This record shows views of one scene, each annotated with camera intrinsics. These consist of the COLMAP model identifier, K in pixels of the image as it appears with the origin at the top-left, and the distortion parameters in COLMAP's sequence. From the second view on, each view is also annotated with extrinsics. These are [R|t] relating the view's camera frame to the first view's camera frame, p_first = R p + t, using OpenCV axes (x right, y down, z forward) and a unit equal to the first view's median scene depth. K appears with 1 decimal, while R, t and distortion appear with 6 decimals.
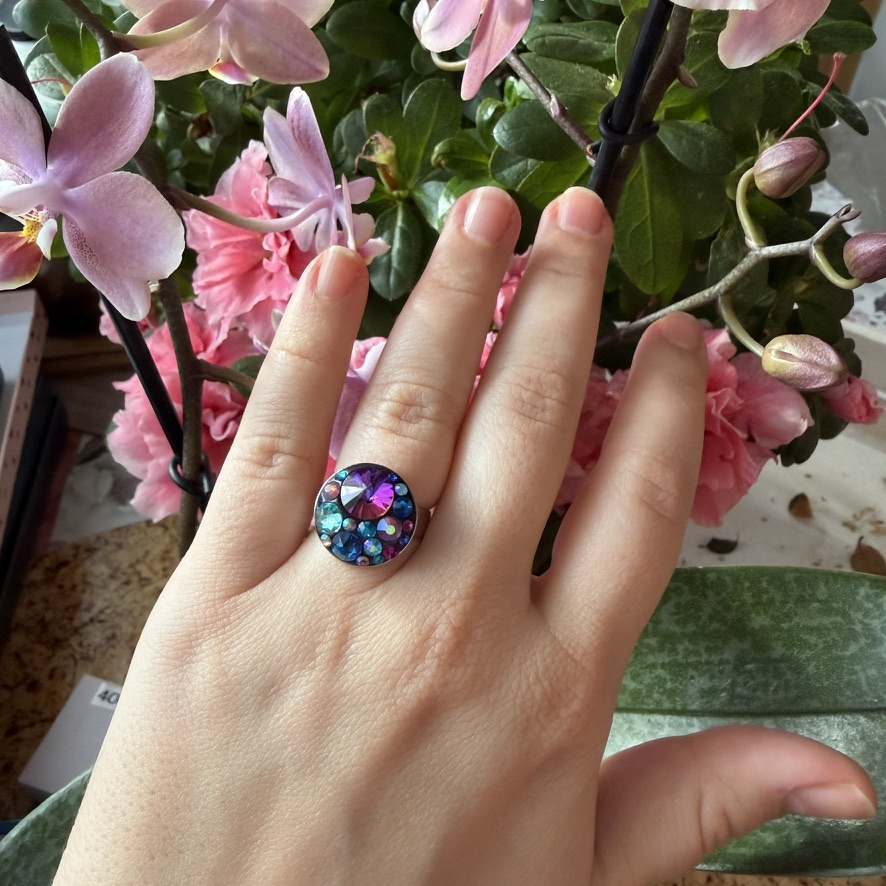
lens RADIAL K [[857.0, 0, 440.6], [0, 857.0, 412.0], [0, 0, 1]] dist [-0.015170, 0.008892]
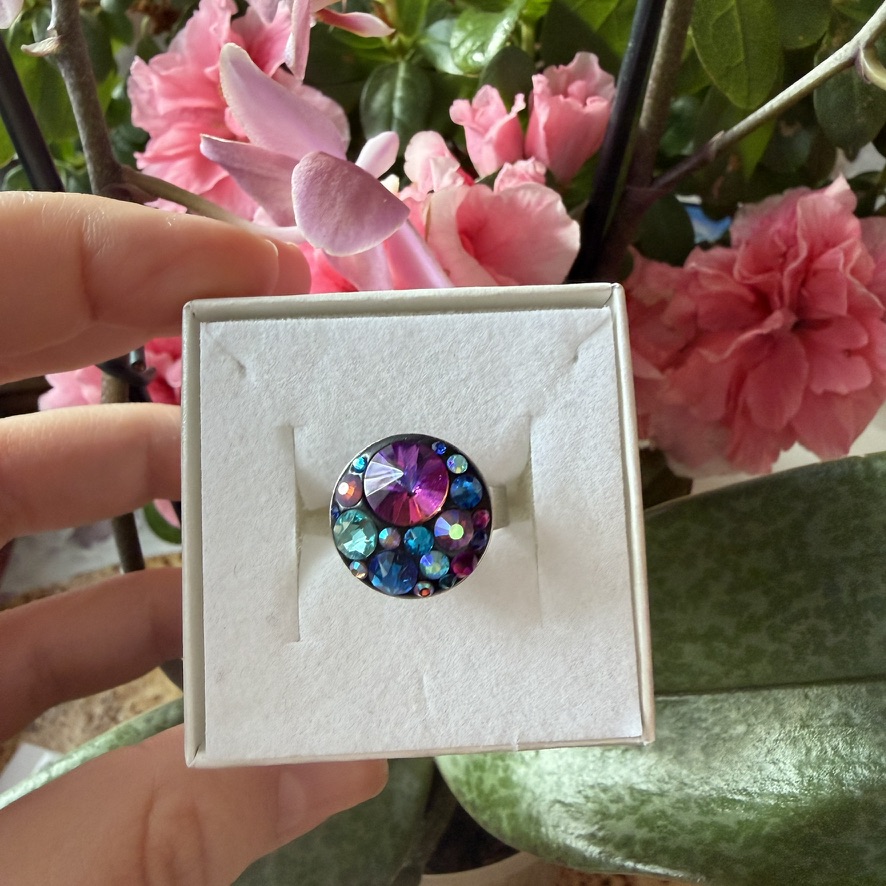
lens RADIAL K [[857.0, 0, 440.6], [0, 857.0, 412.0], [0, 0, 1]] dist [-0.015170, 0.008892]
pose [[0.999262, -0.038338, -0.002190, -0.024814], [0.037709, 0.990444, -0.132662, 0.204059], [0.007255, 0.132481, 0.991159, 0.293104]]
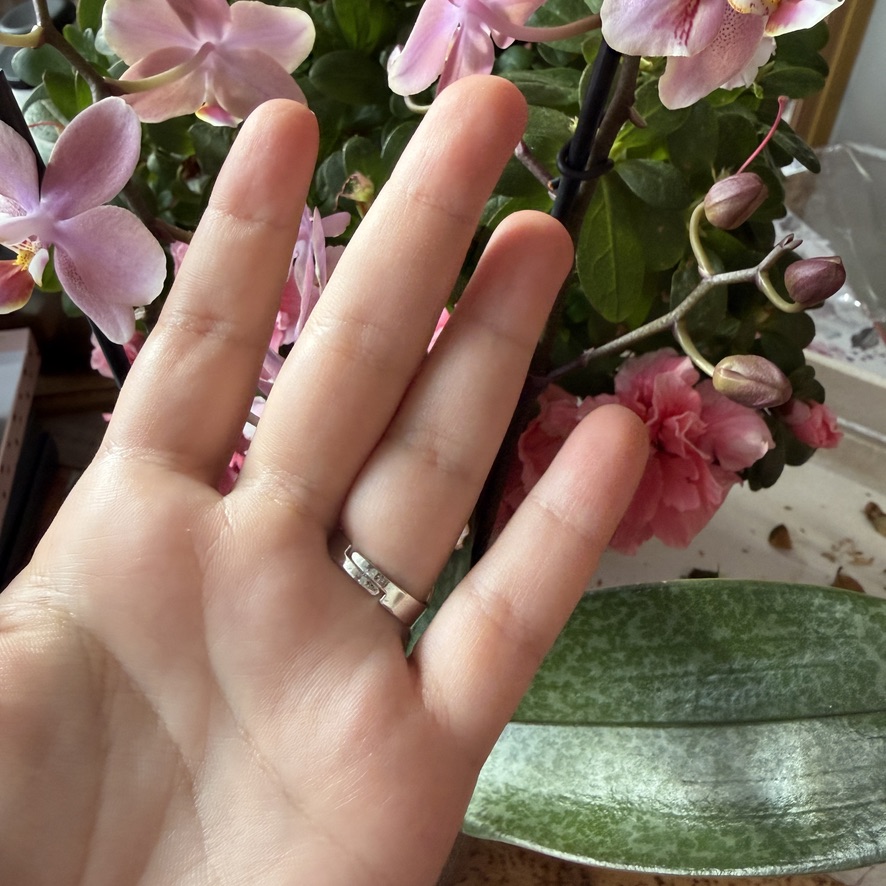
lens RADIAL K [[857.0, 0, 440.6], [0, 857.0, 412.0], [0, 0, 1]] dist [-0.015170, 0.008892]
pose [[0.999963, -0.003776, 0.007703, 0.022303], [0.004154, 0.998756, -0.049698, 0.023184], [-0.007506, 0.049728, 0.998735, -0.042104]]
